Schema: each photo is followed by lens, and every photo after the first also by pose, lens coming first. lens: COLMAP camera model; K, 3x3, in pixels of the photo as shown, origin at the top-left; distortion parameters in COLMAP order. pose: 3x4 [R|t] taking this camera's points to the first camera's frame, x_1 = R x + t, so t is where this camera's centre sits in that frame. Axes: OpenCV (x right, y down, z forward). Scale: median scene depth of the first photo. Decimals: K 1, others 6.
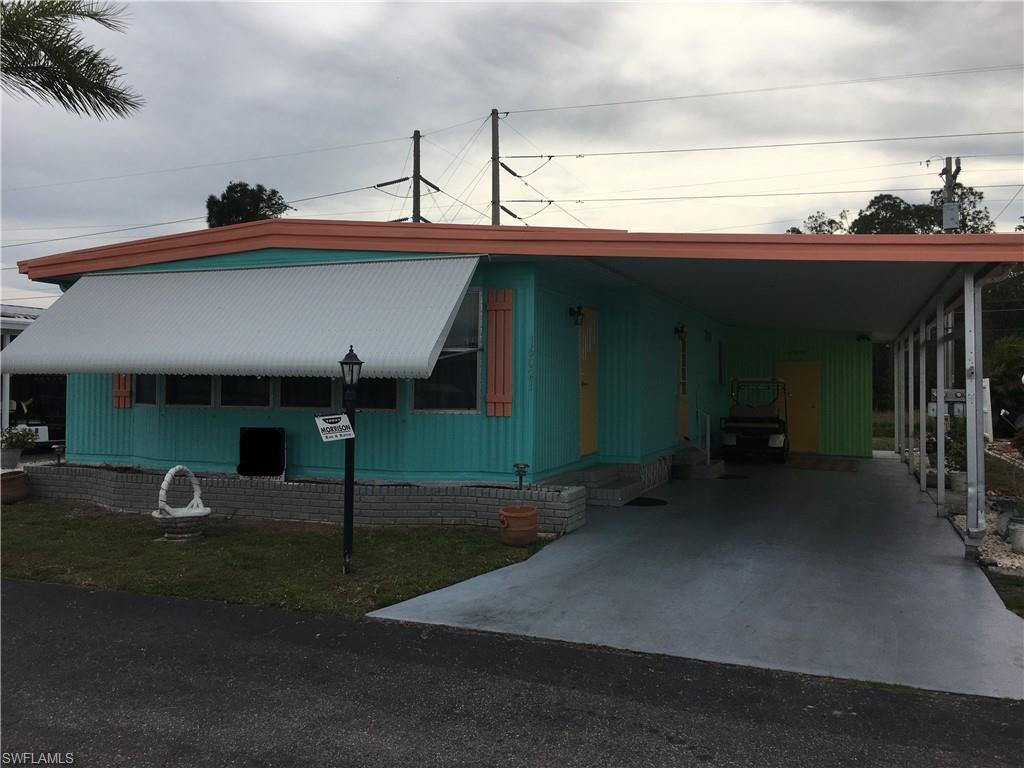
lens RADIAL K [[897.7, 0, 507.4], [0, 897.7, 386.5], [0, 0, 1]] dist [0.053445, -0.036621]
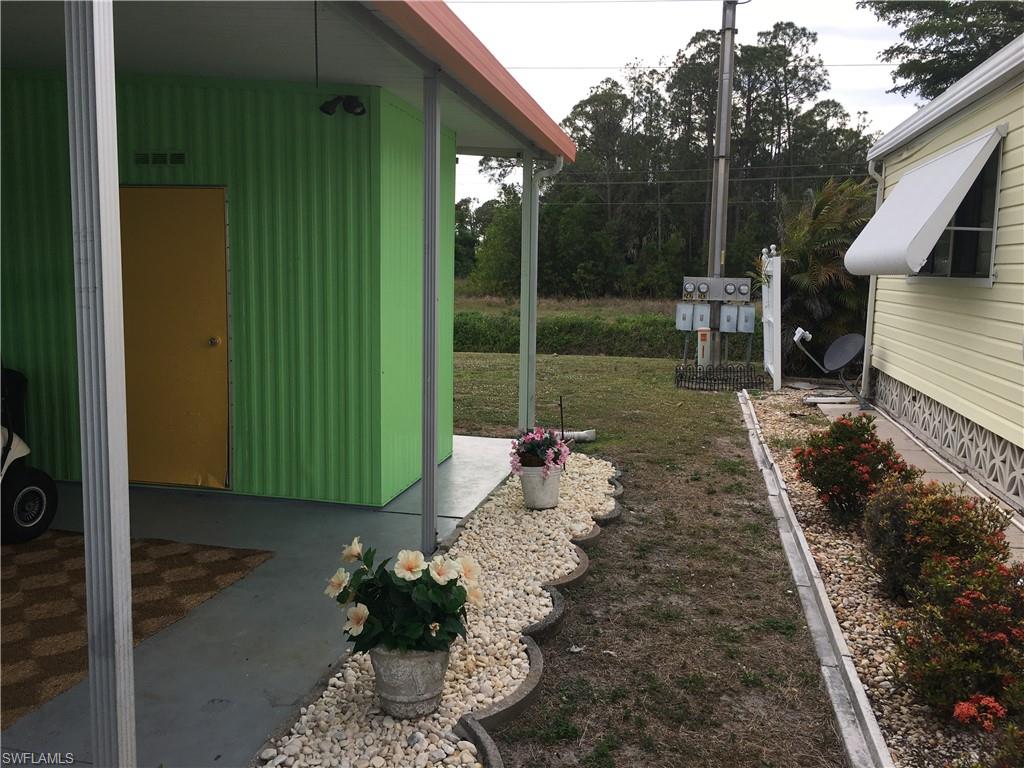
lens RADIAL K [[876.9, 0, 509.6], [0, 876.9, 387.1], [0, 0, 1]] dist [0.064667, -0.085758]
pose [[0.988007, -0.009258, 0.154128, 0.662079], [-0.012151, 0.990443, 0.137384, -0.007398], [-0.153927, -0.137610, 0.978453, 1.166438]]
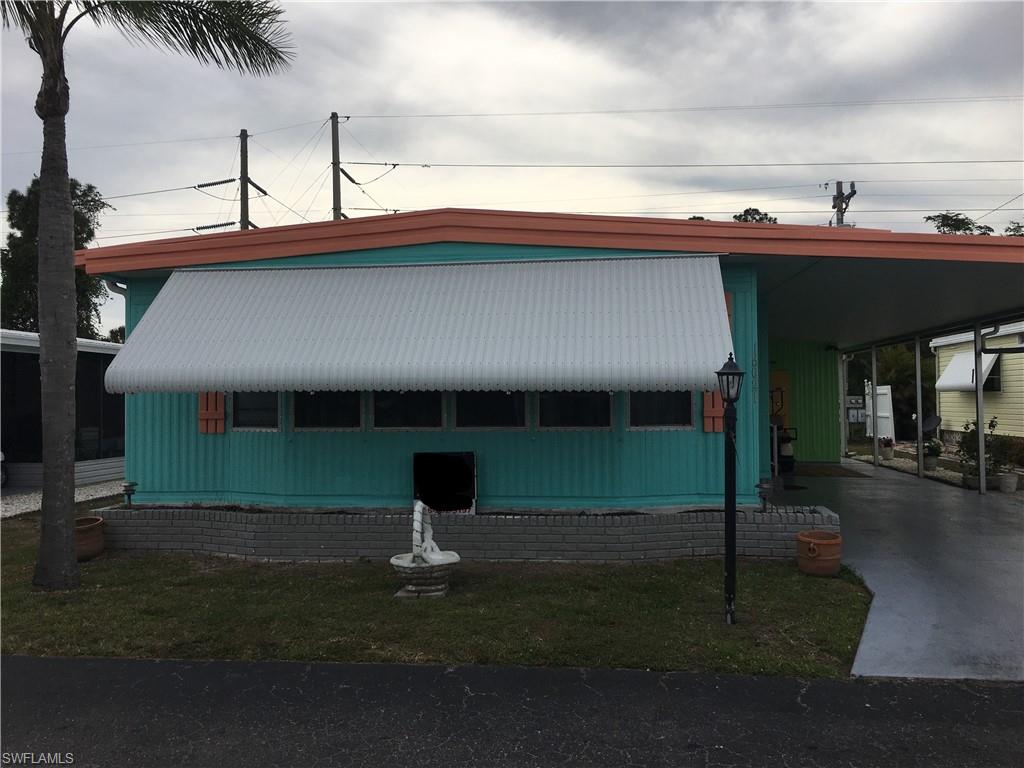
lens RADIAL K [[897.7, 0, 515.2], [0, 897.7, 380.3], [0, 0, 1]] dist [0.053445, -0.036621]
pose [[0.967831, -0.010891, 0.251367, -0.362652], [0.016320, 0.999676, -0.019523, -0.003952], [-0.251073, 0.022997, 0.967695, 0.139998]]
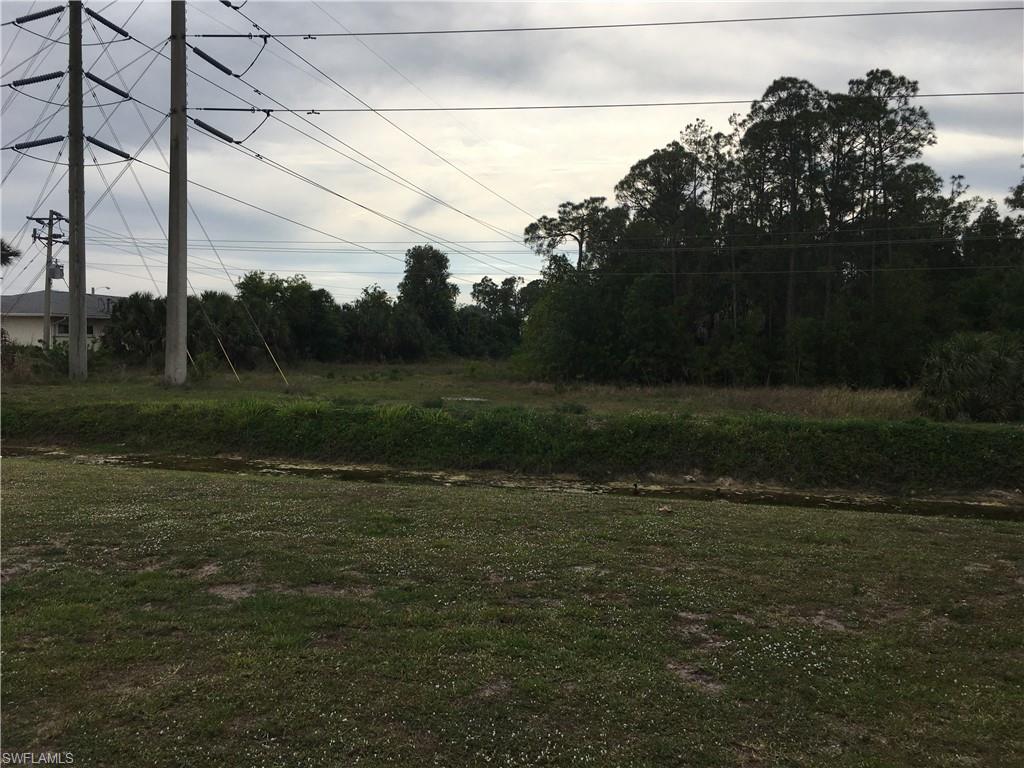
lens RADIAL K [[876.9, 0, 508.8], [0, 876.9, 374.5], [0, 0, 1]] dist [0.064667, -0.085758]
pose [[0.994552, 0.010751, 0.103687, 0.747497], [-0.014150, 0.999384, 0.032106, -0.002499], [-0.103278, -0.033399, 0.994092, 1.877531]]
